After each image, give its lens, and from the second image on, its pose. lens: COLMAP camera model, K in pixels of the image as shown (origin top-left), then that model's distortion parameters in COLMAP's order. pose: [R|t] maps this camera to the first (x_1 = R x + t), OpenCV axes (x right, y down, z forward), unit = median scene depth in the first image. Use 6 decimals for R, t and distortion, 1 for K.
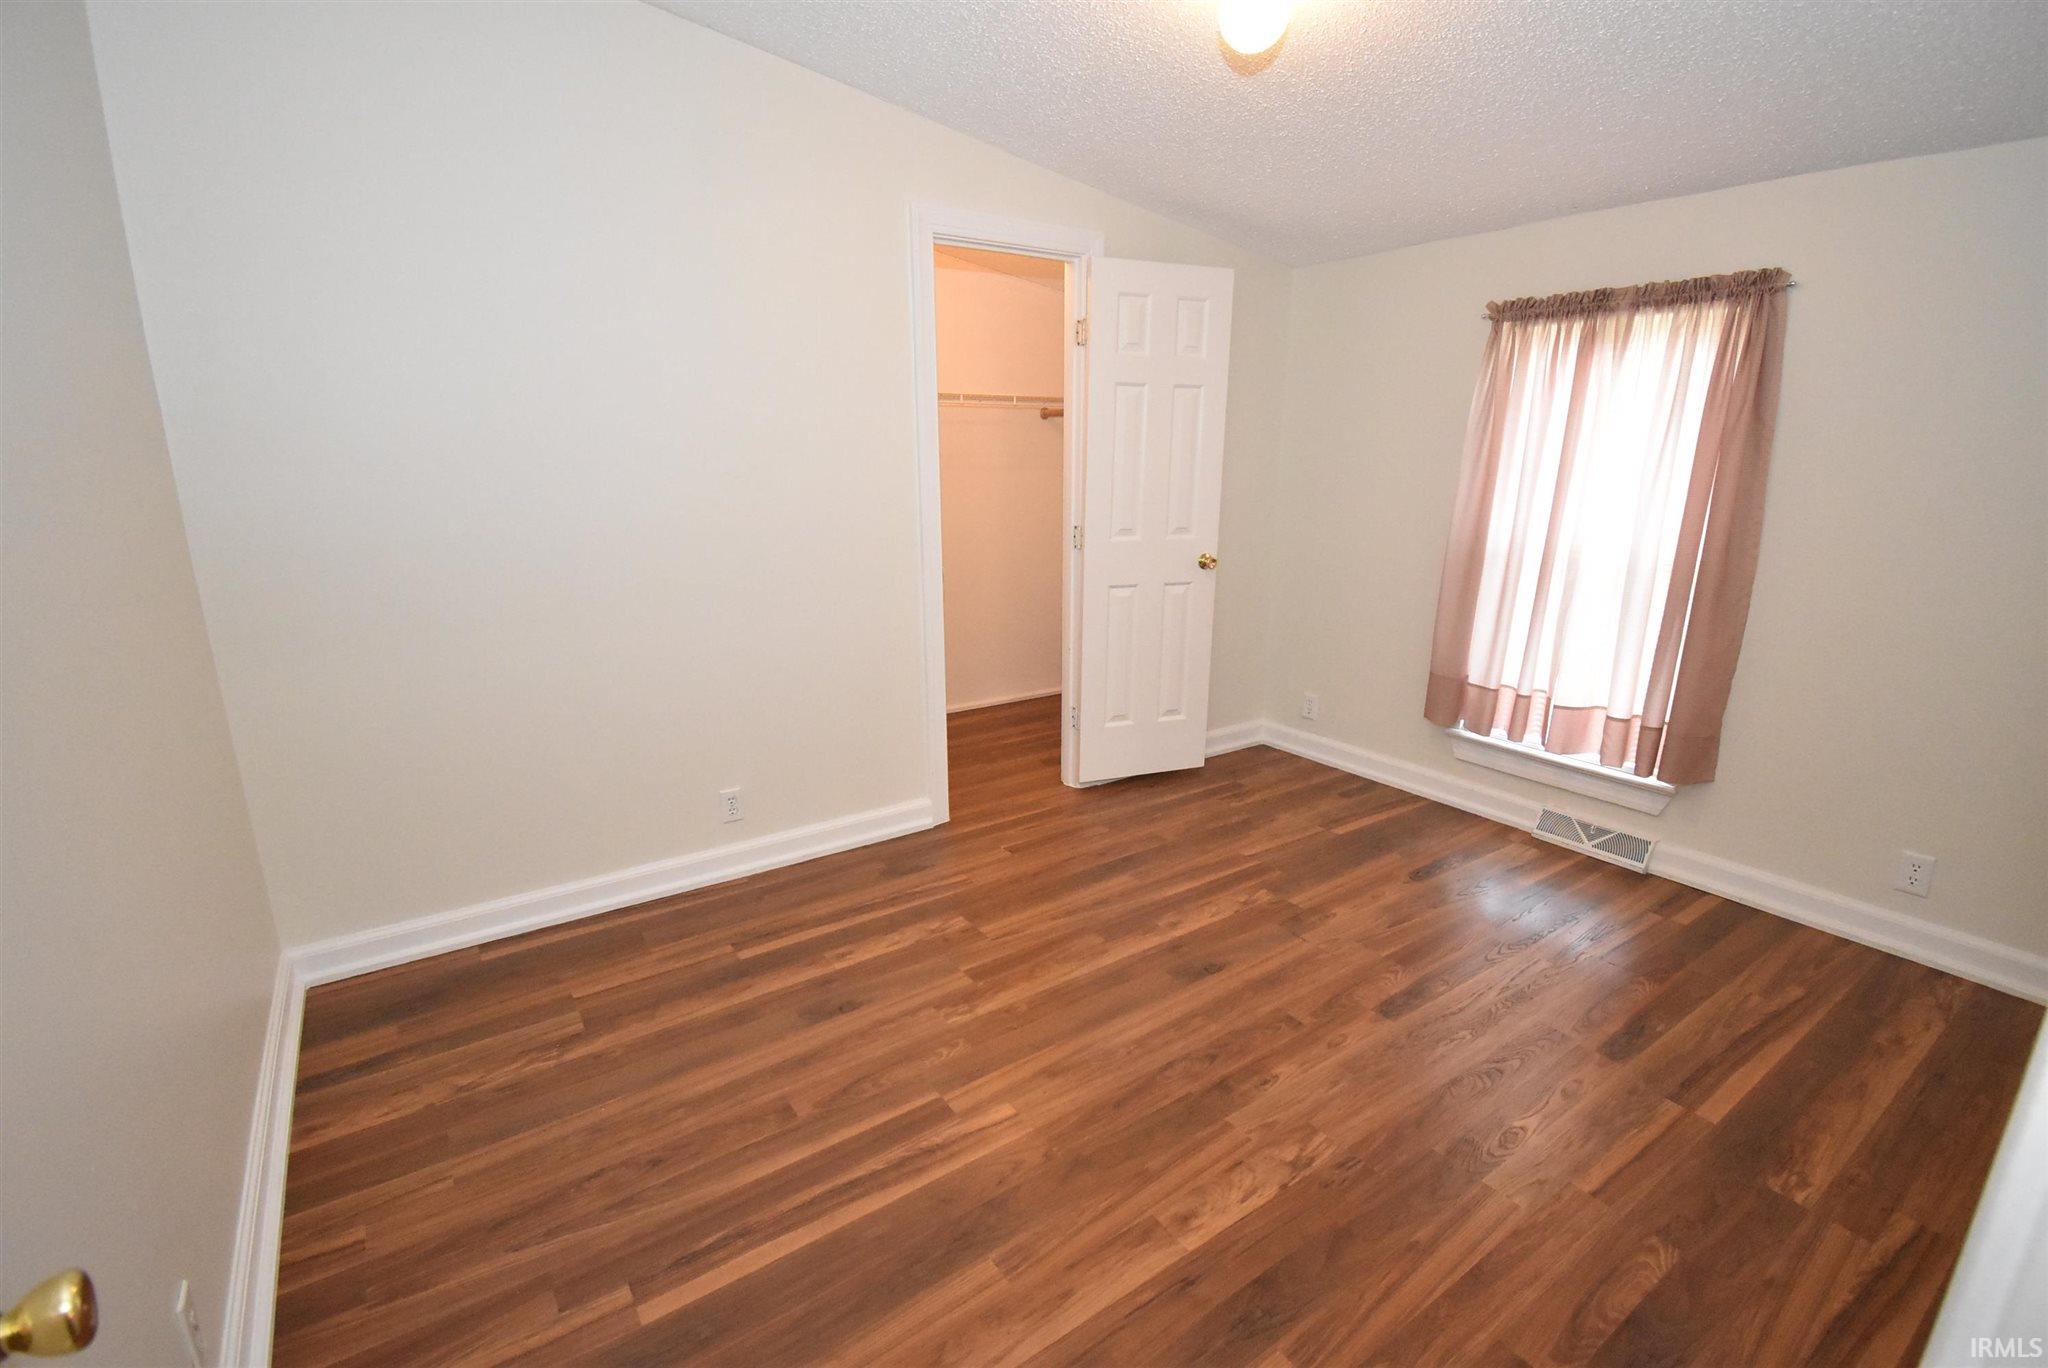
lens RADIAL K [[920.8, 0, 1026.8], [0, 920.8, 698.5], [0, 0, 1]] dist [0.002399, -0.014469]
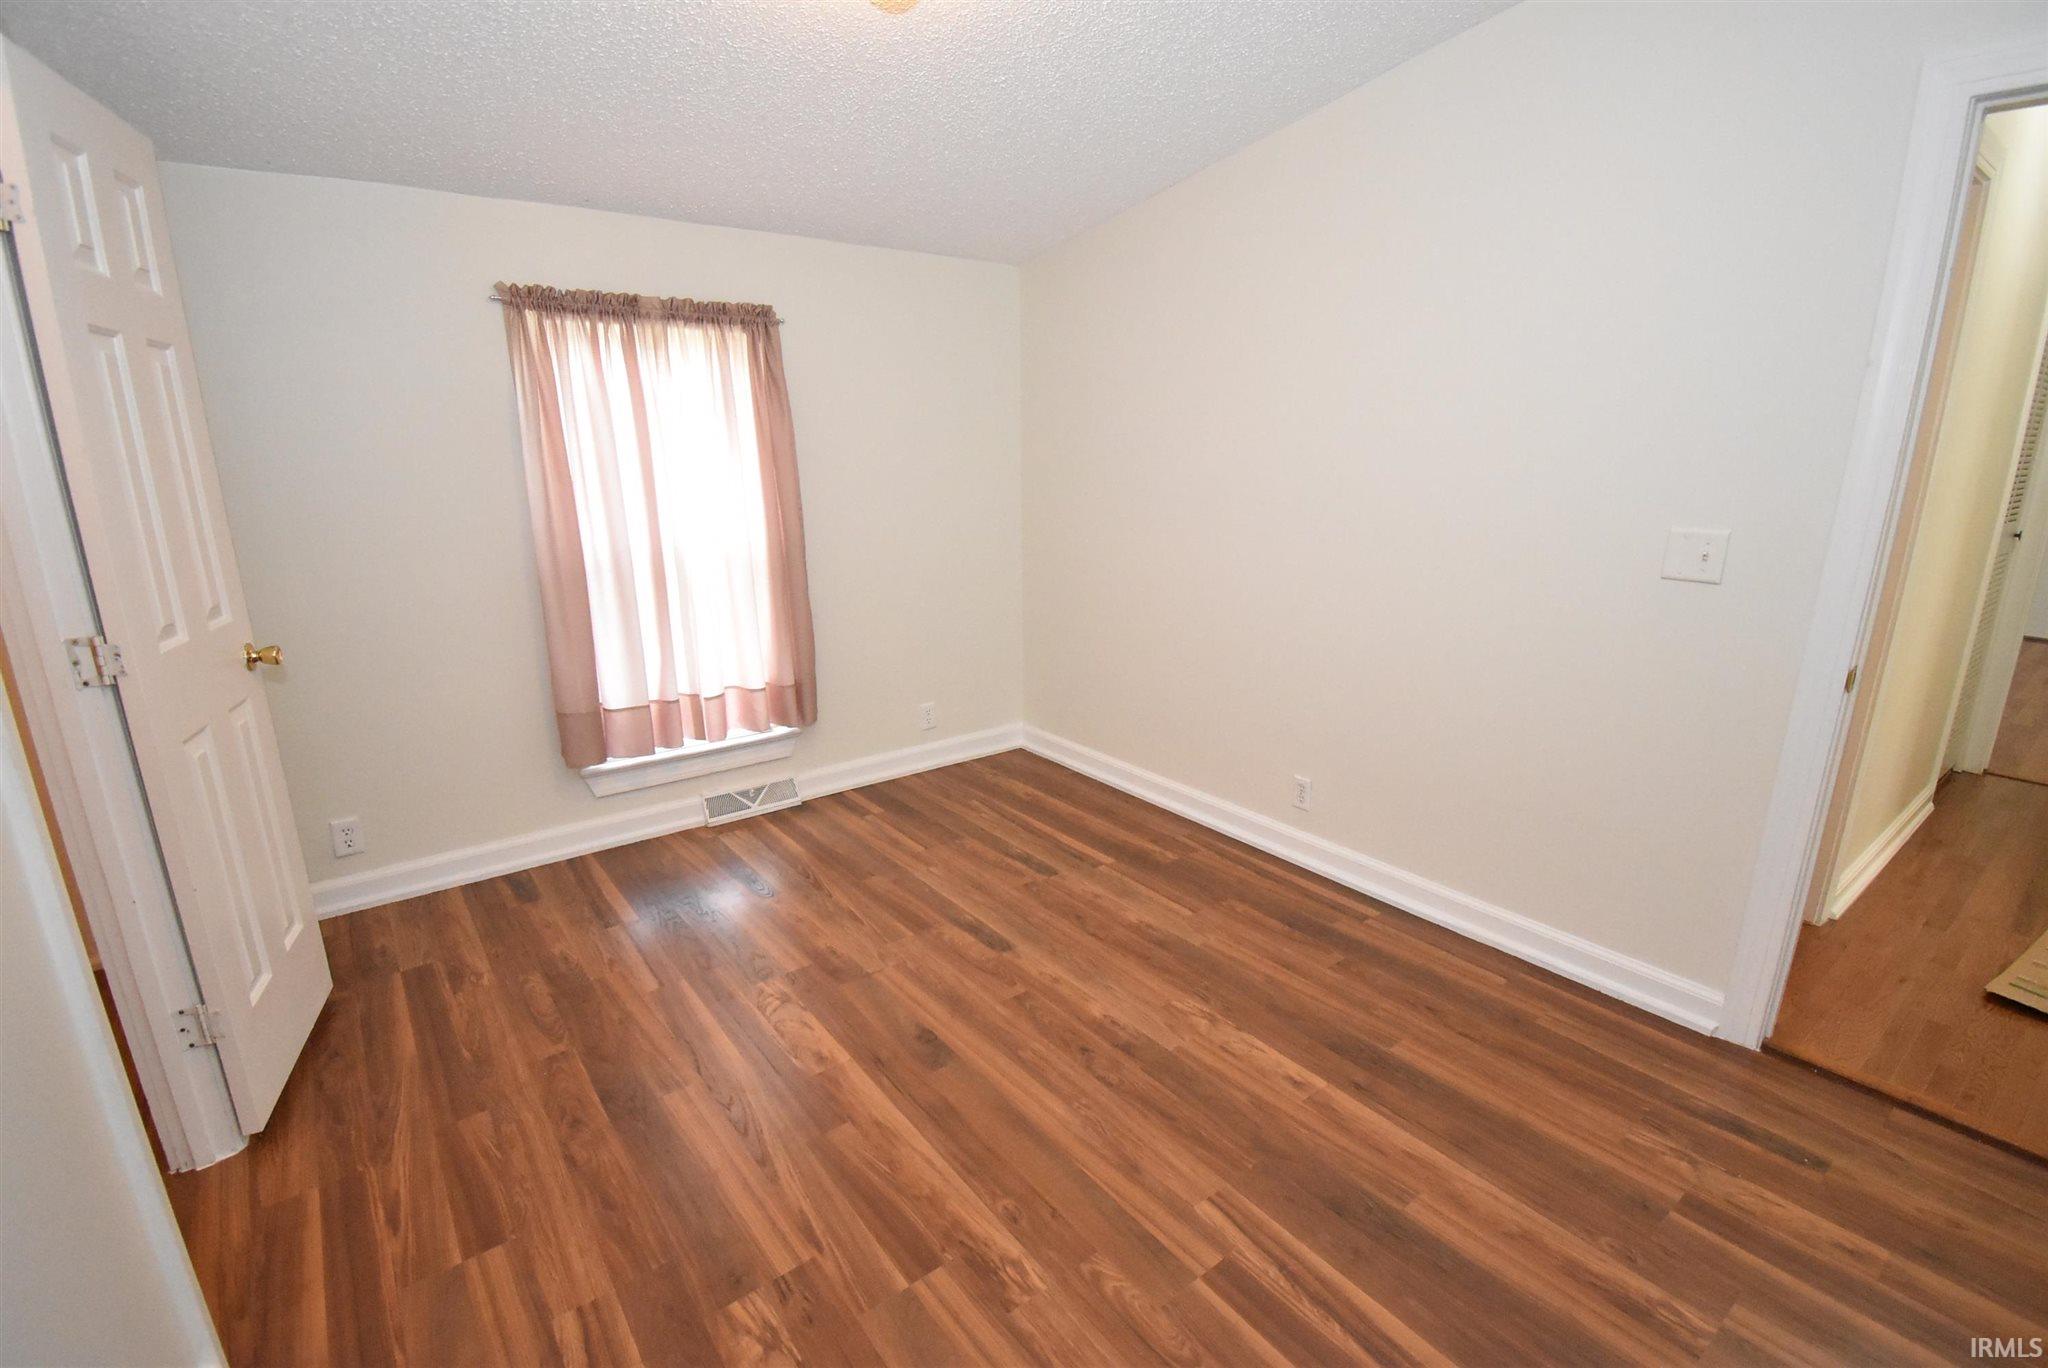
lens RADIAL K [[920.8, 0, 1026.8], [0, 920.8, 698.5], [0, 0, 1]] dist [0.002399, -0.014469]
pose [[-0.053701, -0.263561, 0.963147, -0.530900], [0.269937, 0.924796, 0.268117, -0.204564], [-0.961379, 0.274387, 0.021482, 0.739711]]
